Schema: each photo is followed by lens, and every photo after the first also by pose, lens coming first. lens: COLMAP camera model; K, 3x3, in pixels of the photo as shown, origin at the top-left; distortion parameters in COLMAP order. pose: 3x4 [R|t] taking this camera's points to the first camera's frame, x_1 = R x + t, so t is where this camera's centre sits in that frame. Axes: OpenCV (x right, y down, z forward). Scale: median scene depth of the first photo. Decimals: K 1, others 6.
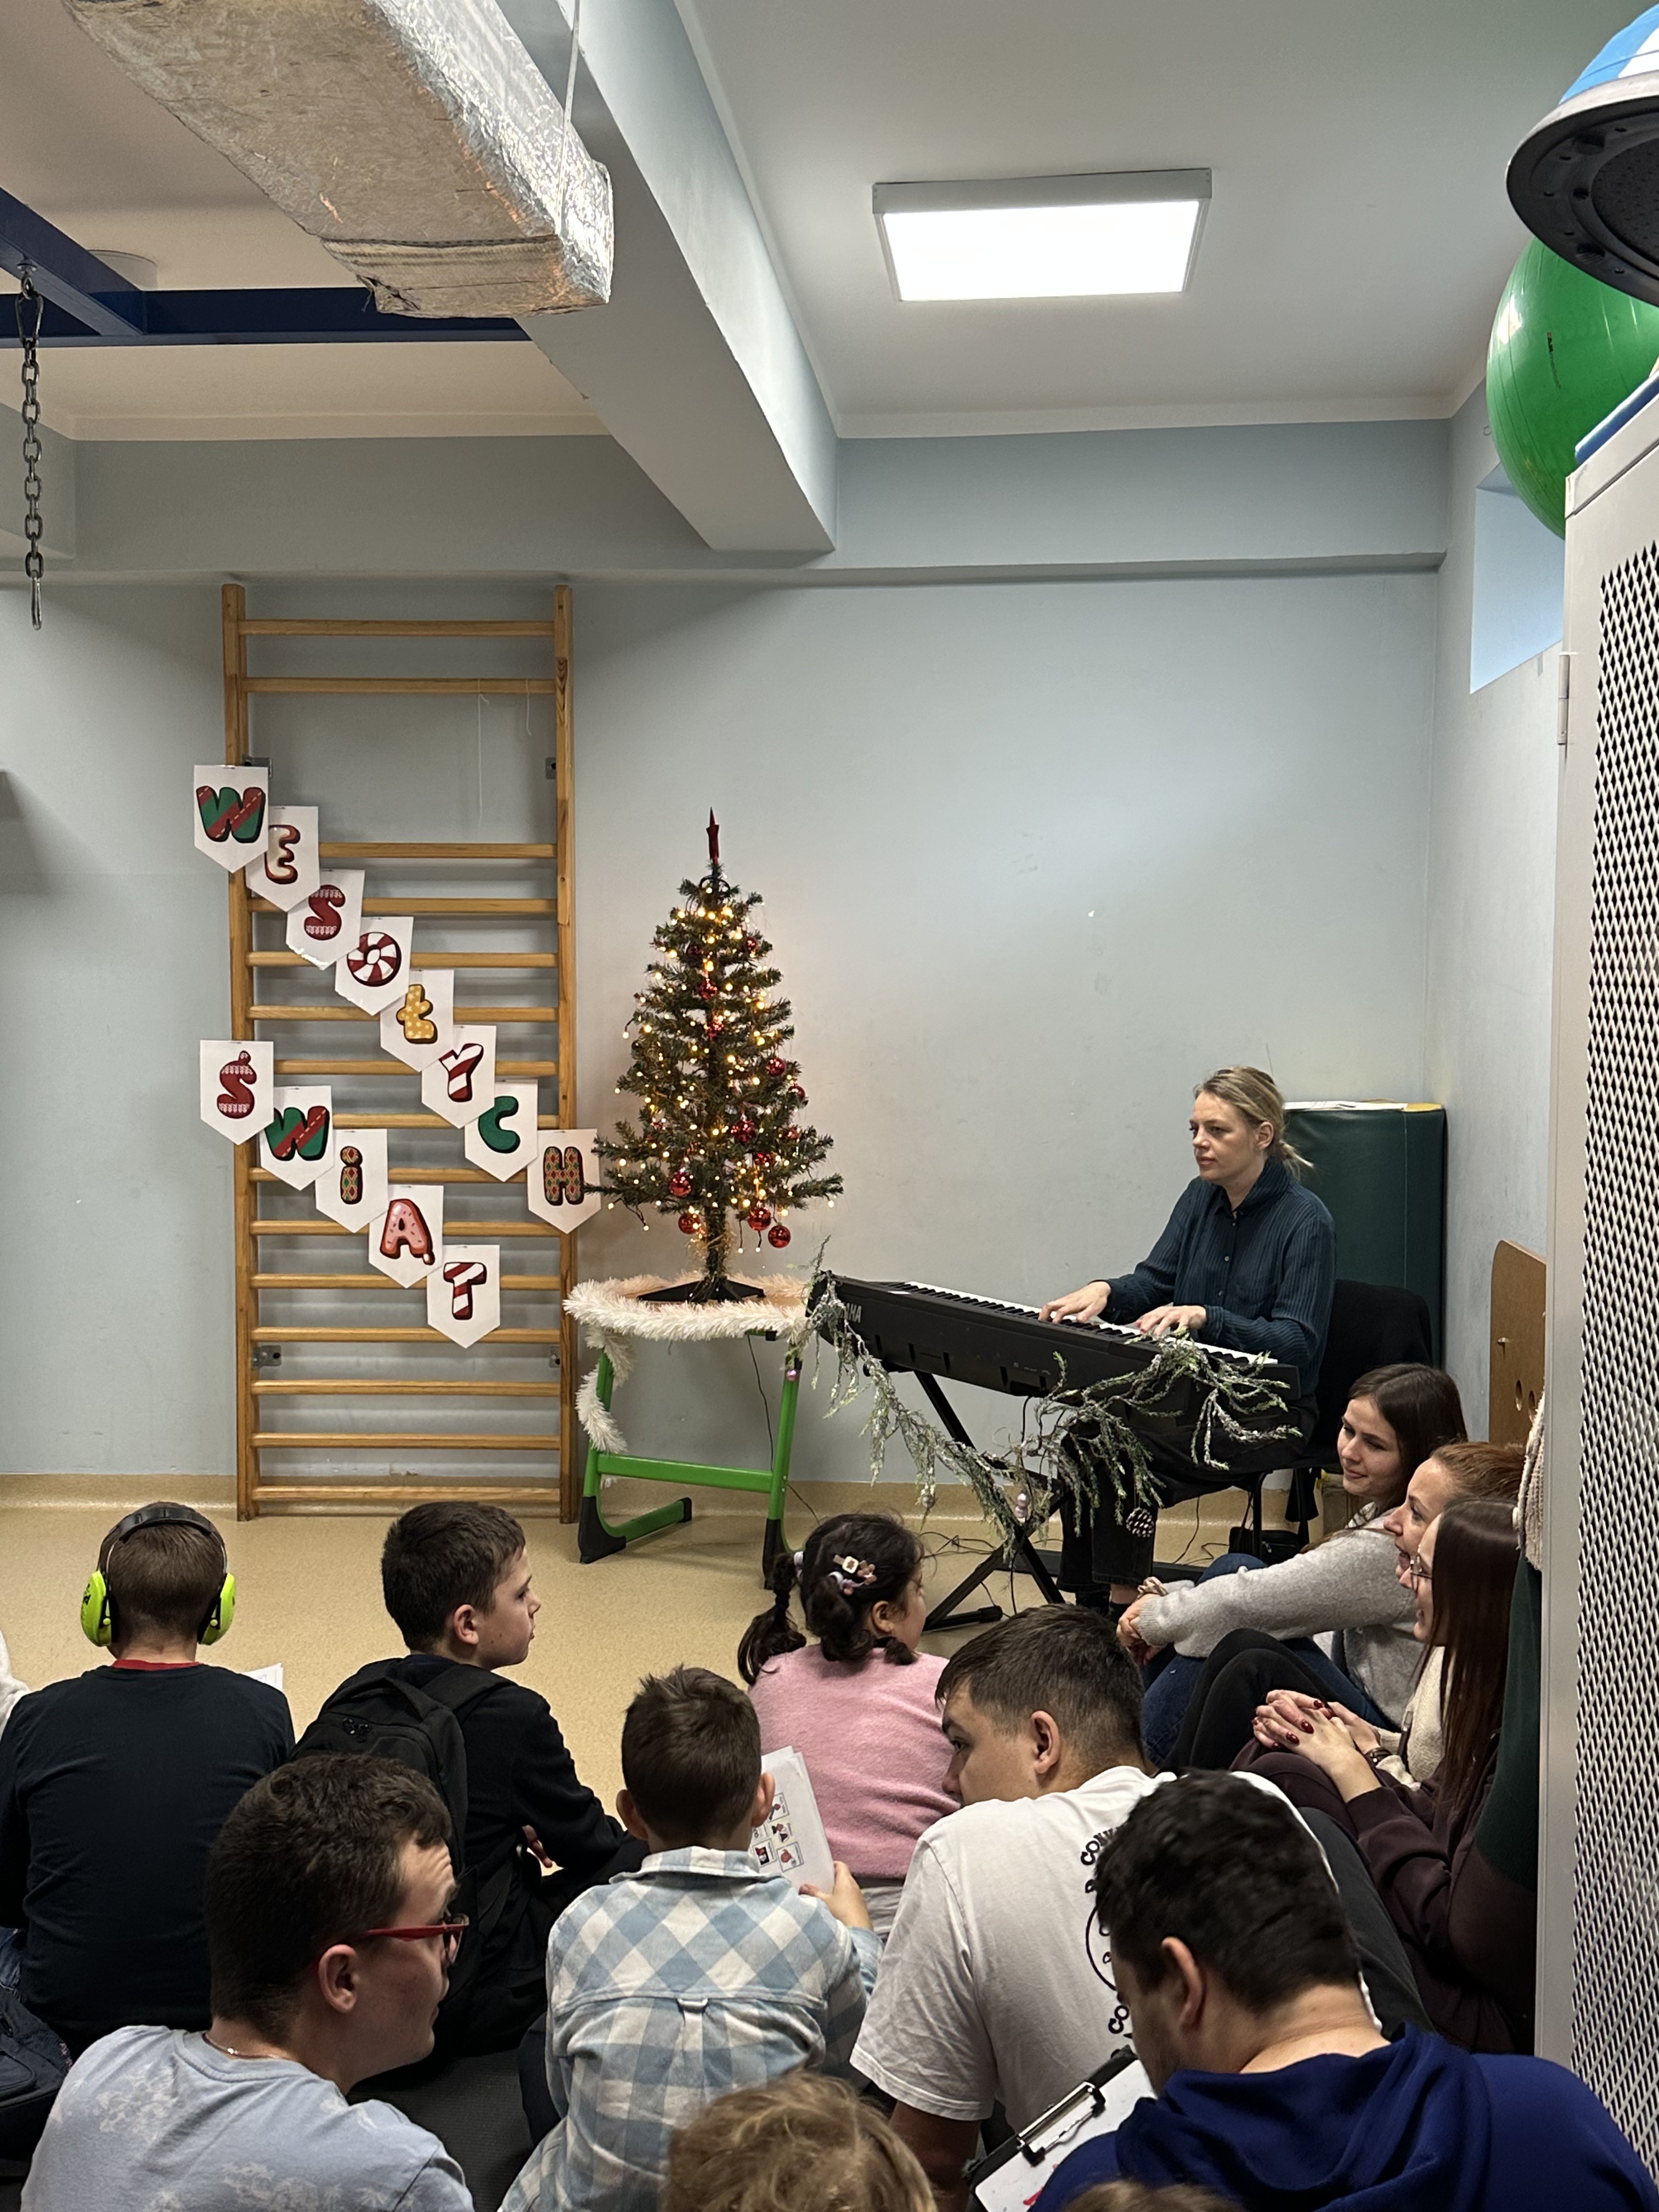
lens RADIAL K [[2374.0, 0, 826.3], [0, 2374.0, 1113.7], [0, 0, 1]] dist [0.128464, 0.000000]
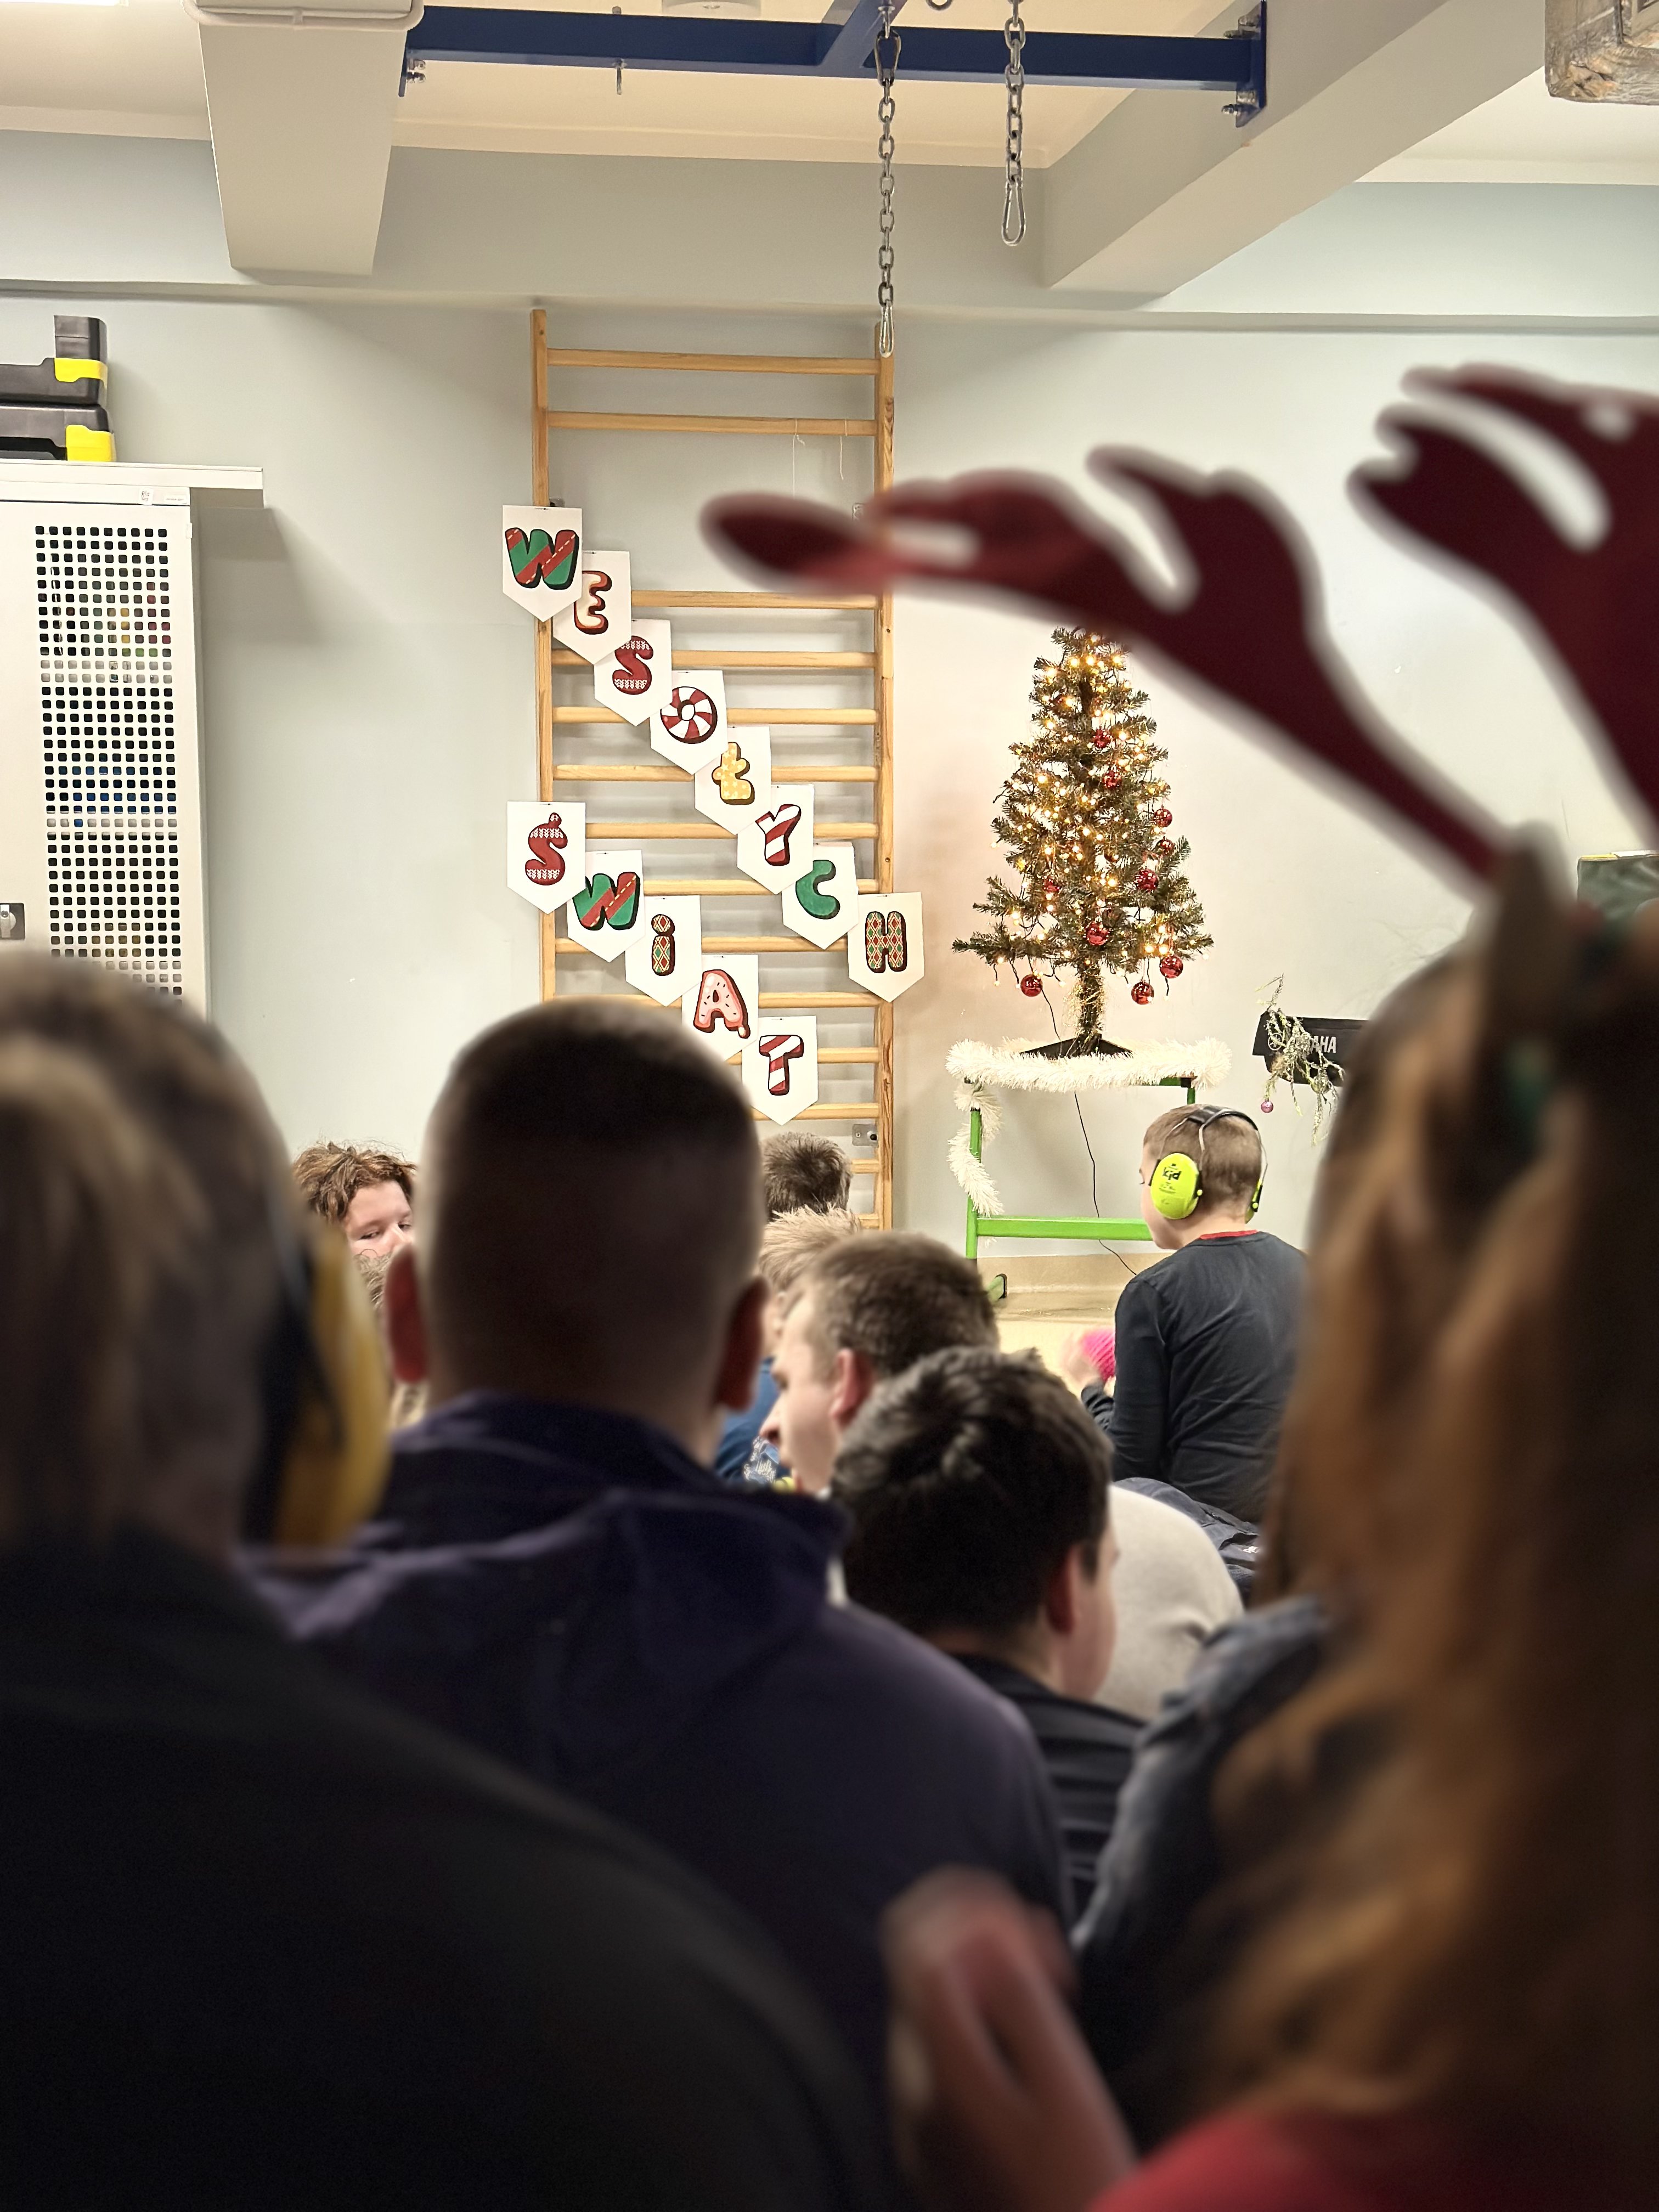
lens RADIAL K [[3123.5, 0, 821.2], [0, 3123.5, 1147.4], [0, 0, 1]] dist [0.122712, 0.000000]
pose [[0.971019, -0.026780, 0.237499, -0.437498], [0.019037, 0.999212, 0.034836, 0.064450], [-0.238245, -0.029305, 0.970763, -0.224667]]
